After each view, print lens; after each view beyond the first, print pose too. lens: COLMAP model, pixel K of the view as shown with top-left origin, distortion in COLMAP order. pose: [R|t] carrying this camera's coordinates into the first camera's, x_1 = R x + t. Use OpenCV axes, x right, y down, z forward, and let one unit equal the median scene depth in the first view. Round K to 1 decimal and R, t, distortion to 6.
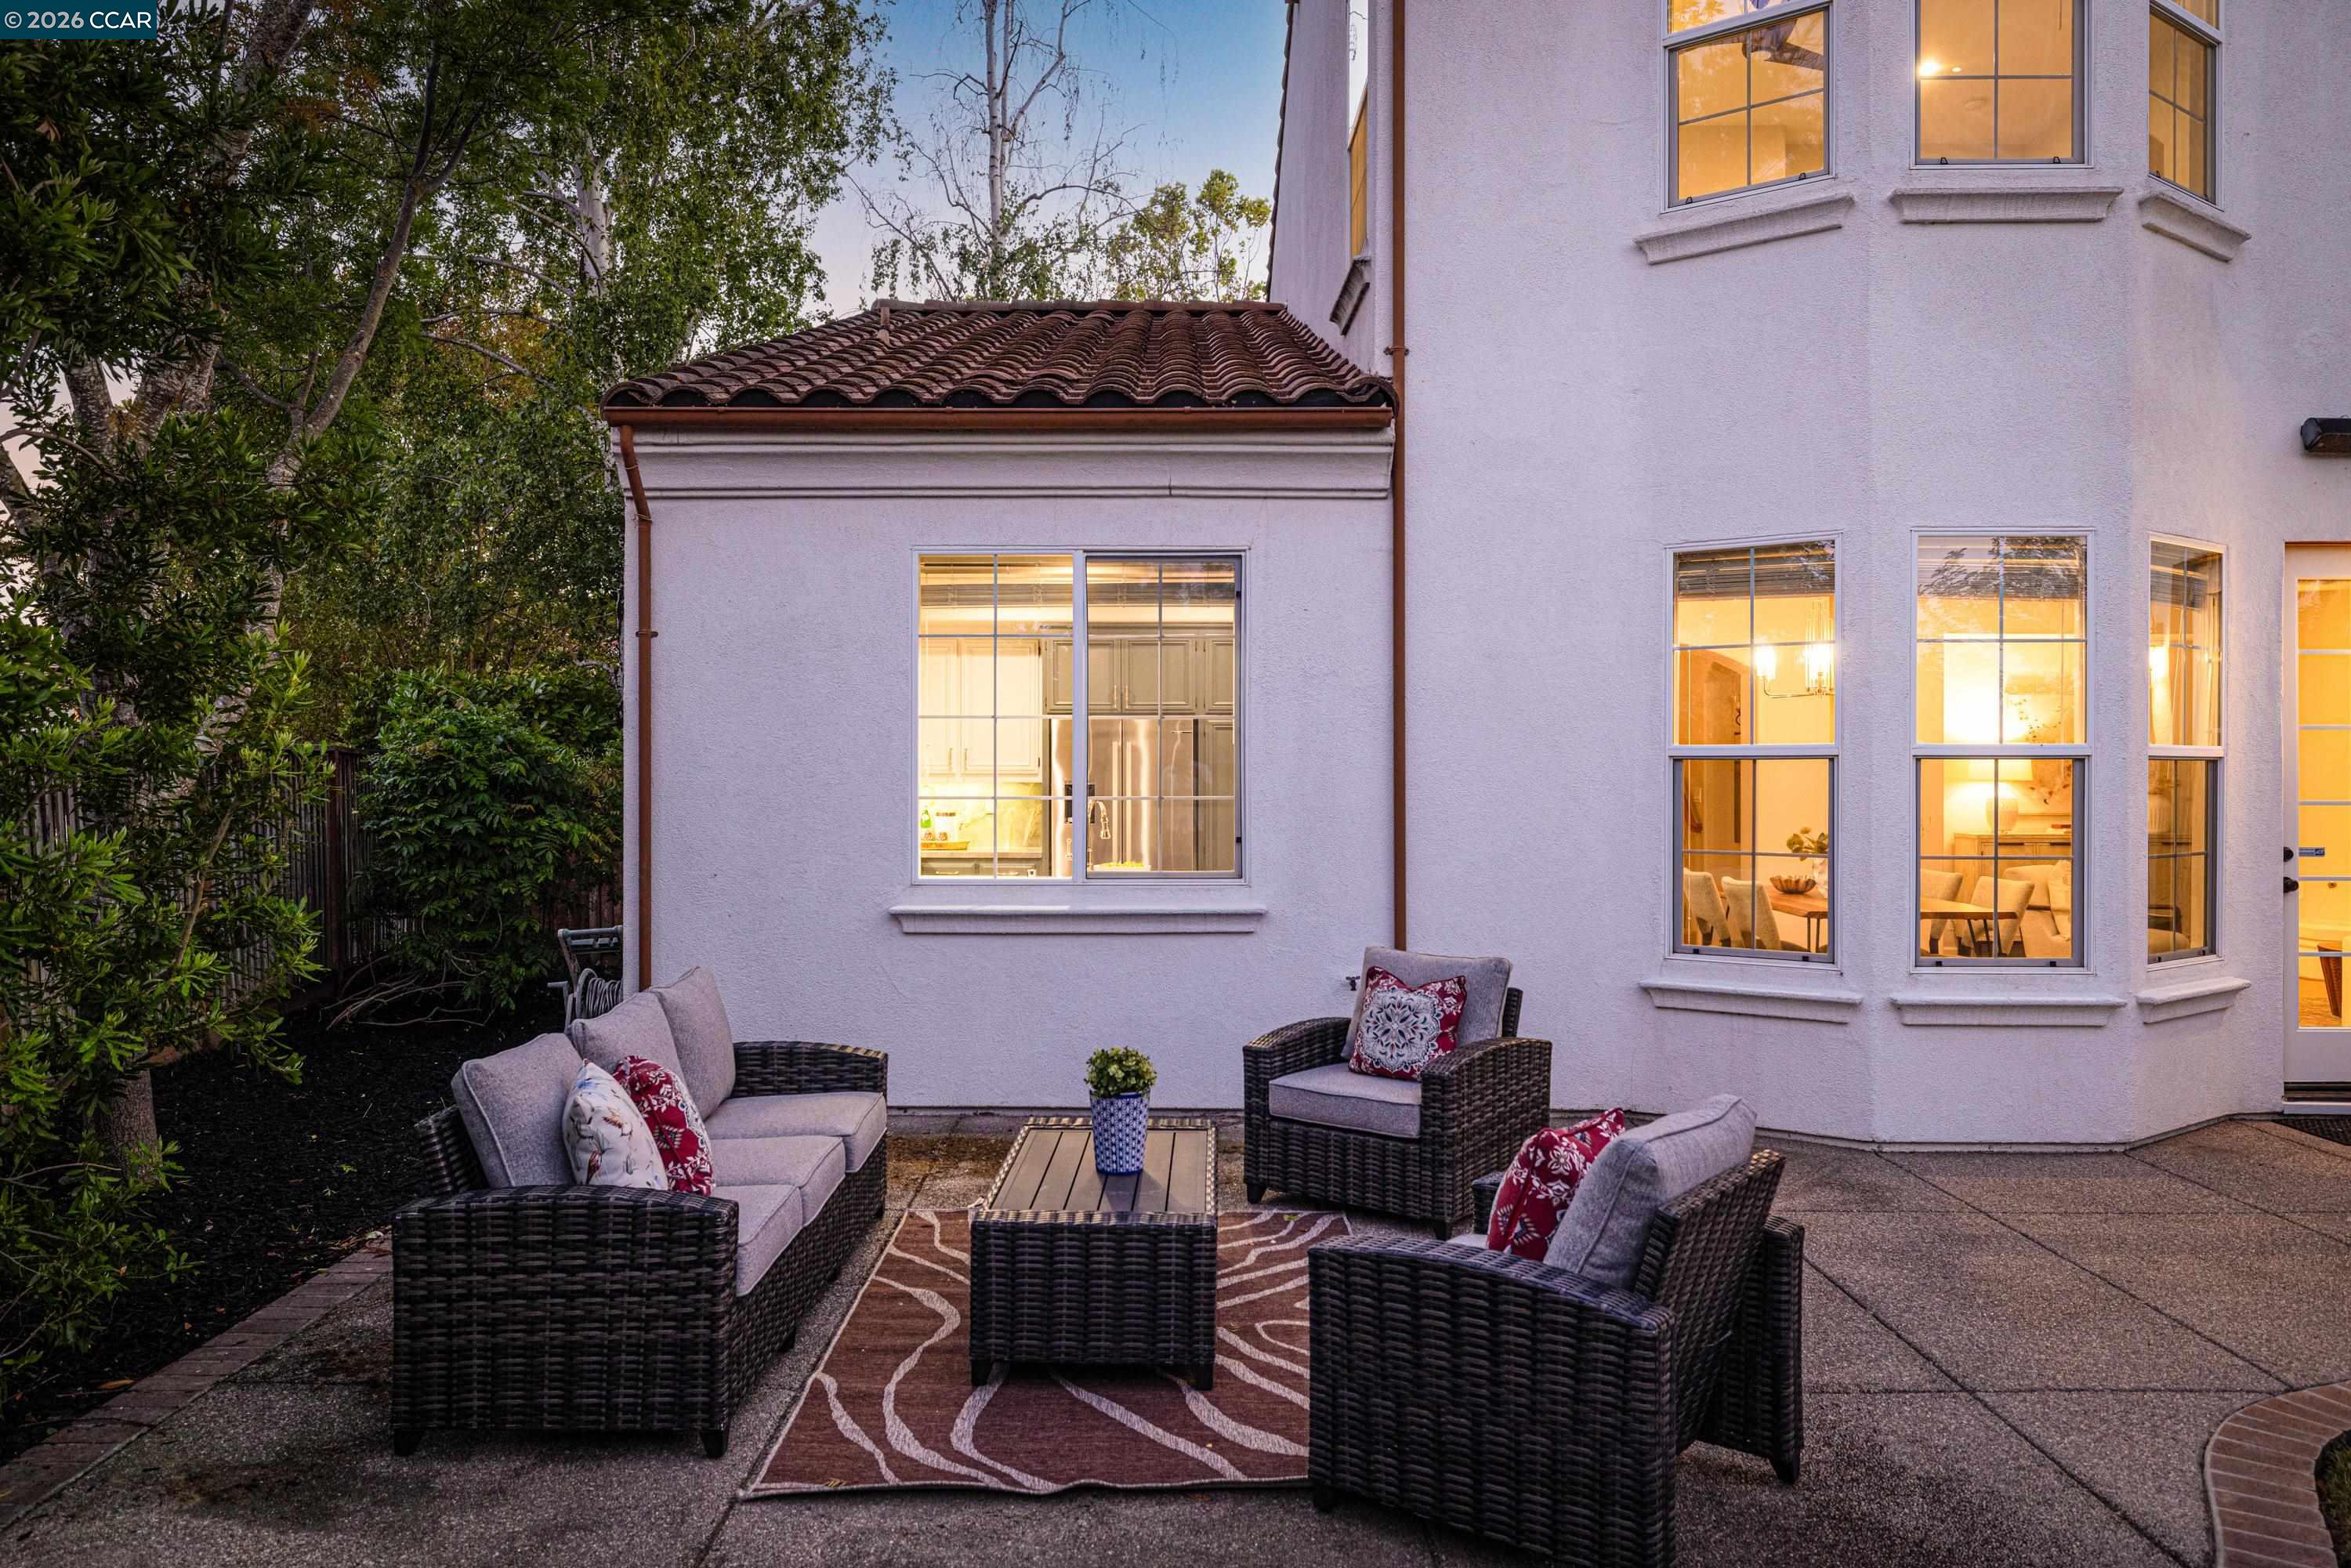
lens RADIAL K [[1669.4, 0, 1165.0], [0, 1669.4, 768.9], [0, 0, 1]] dist [-0.002255, 0.005362]
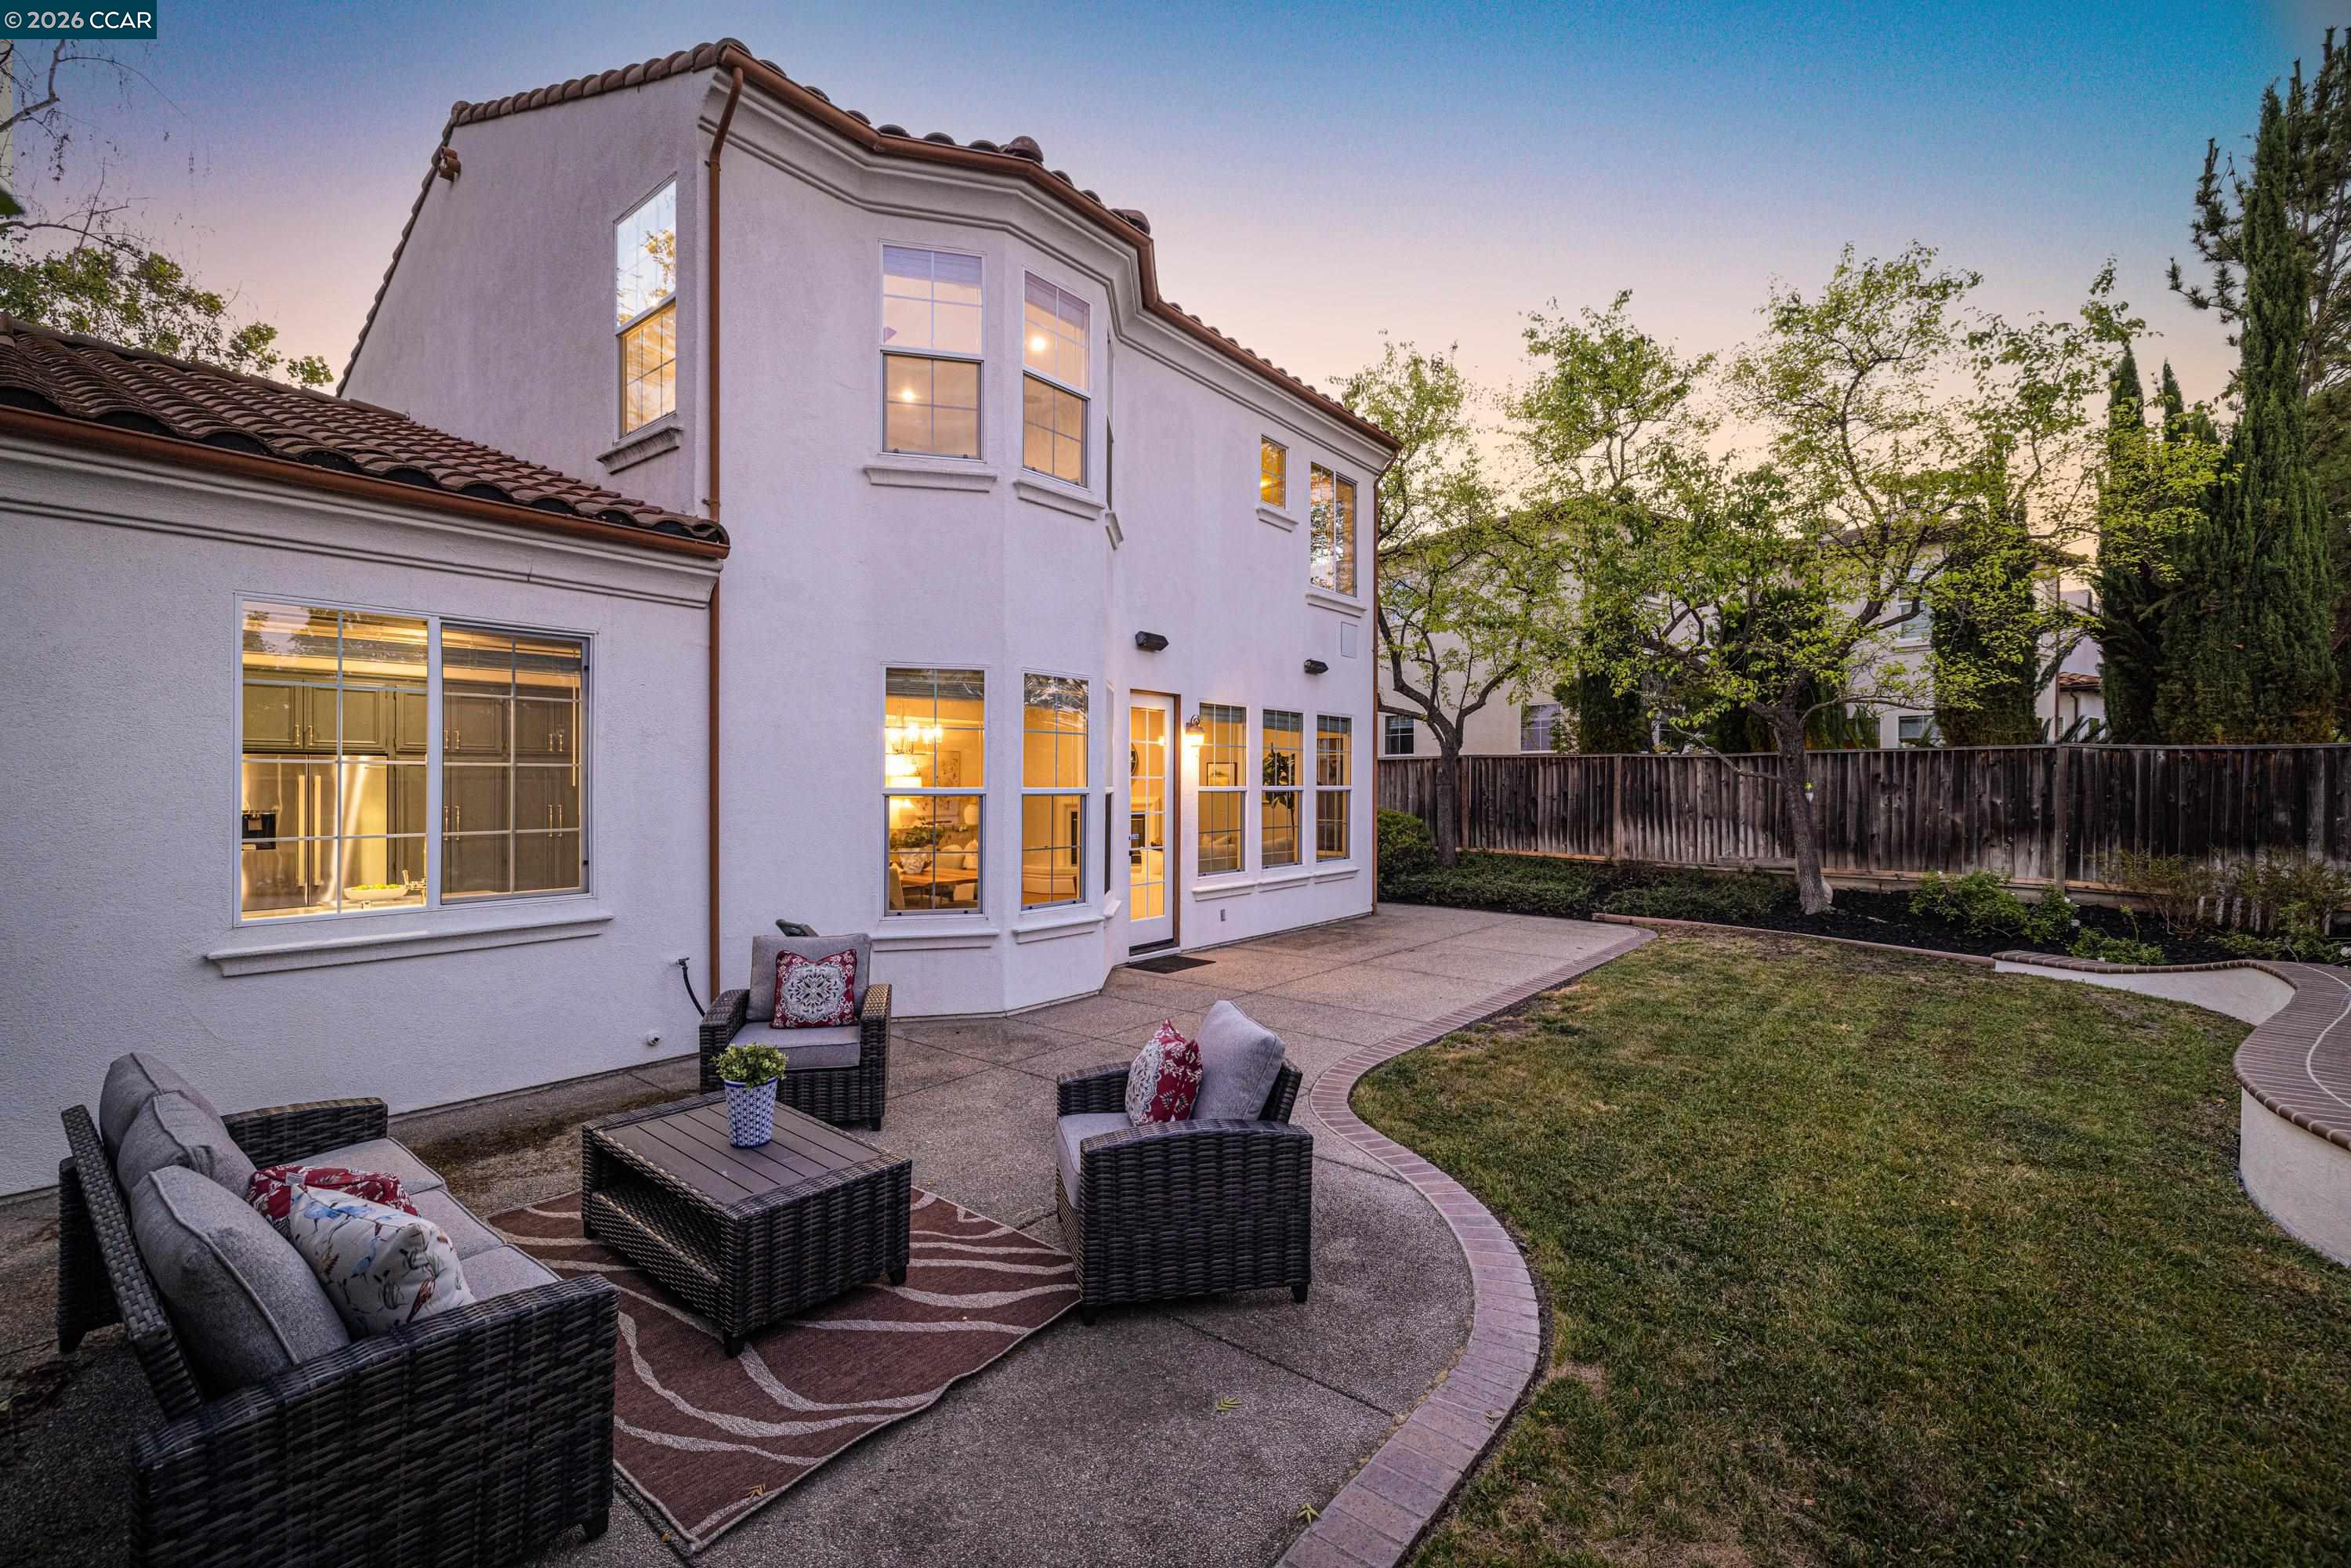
lens RADIAL K [[992.2, 0, 1165.4], [0, 992.2, 783.0], [0, 0, 1]] dist [0.001032, 0.000703]
pose [[0.625180, 0.000587, 0.780480, -0.291961], [-0.003463, 0.999992, 0.002022, -0.022601], [-0.780473, -0.003967, 0.625177, 0.205080]]
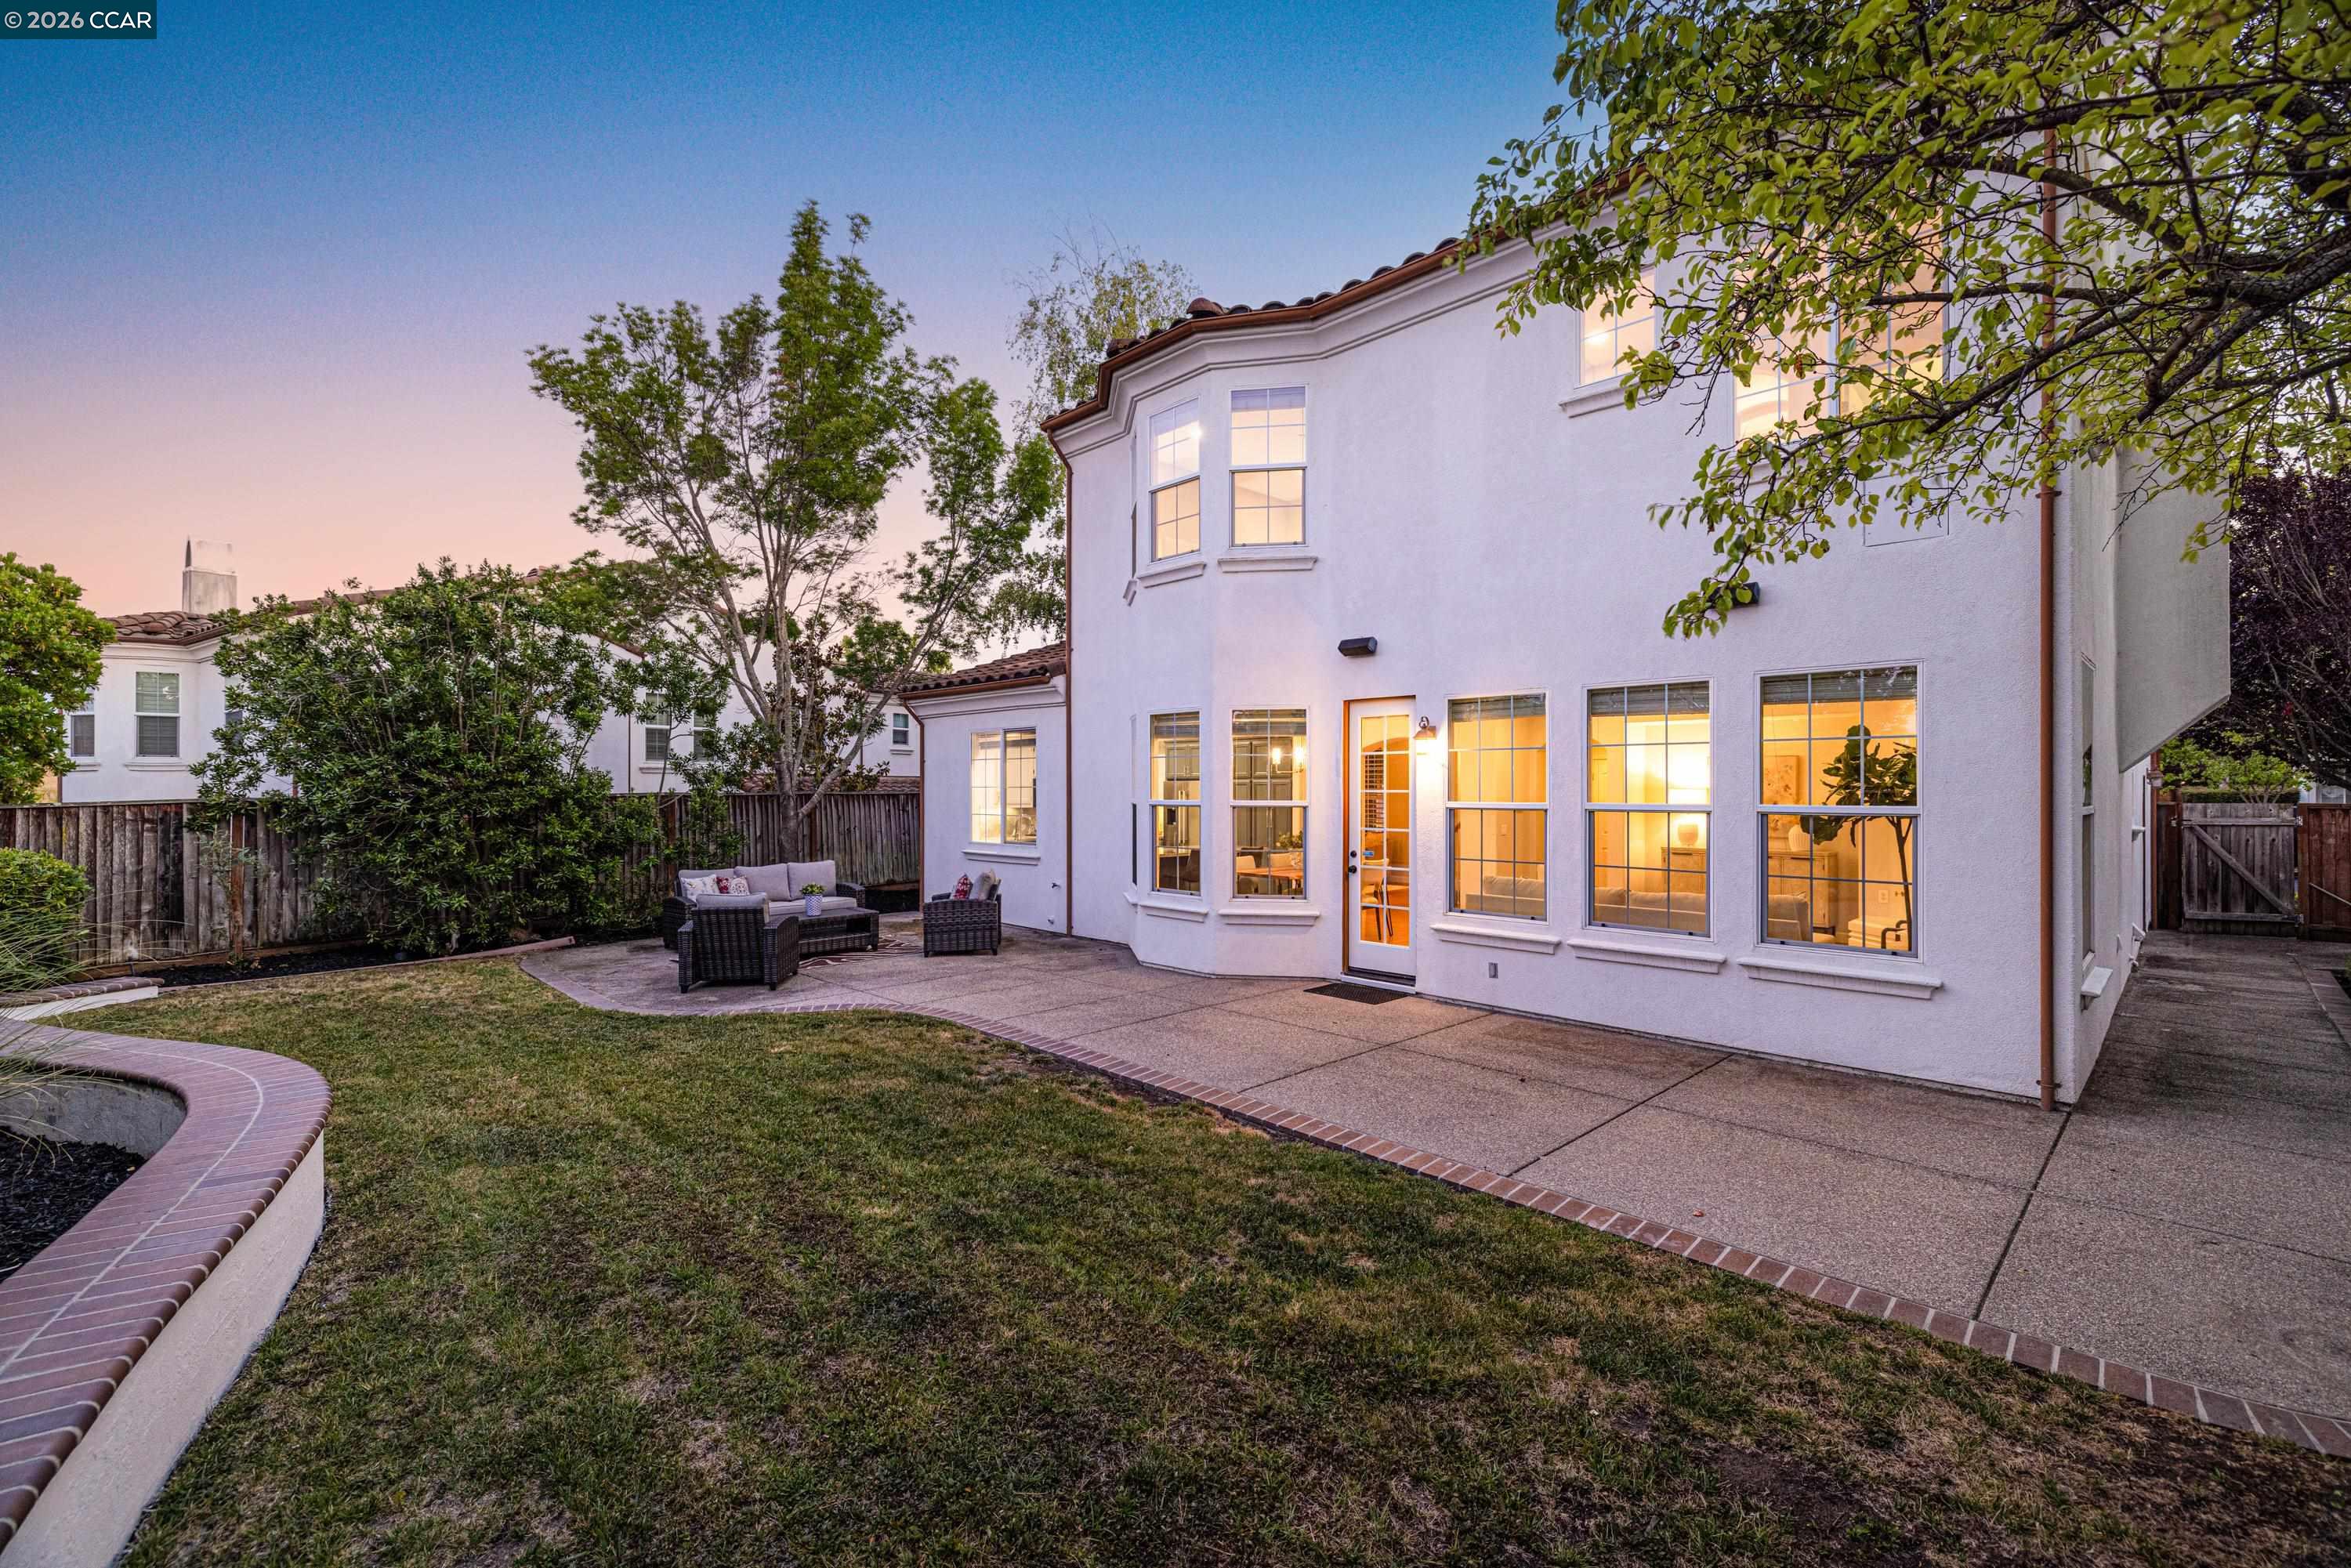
lens RADIAL K [[992.2, 0, 1180.8], [0, 992.2, 789.1], [0, 0, 1]] dist [0.001032, 0.000703]
pose [[0.719370, 0.000453, -0.694627, 1.480676], [-0.003034, 0.999992, -0.002489, -0.026429], [0.694620, 0.003898, 0.719366, -0.009363]]
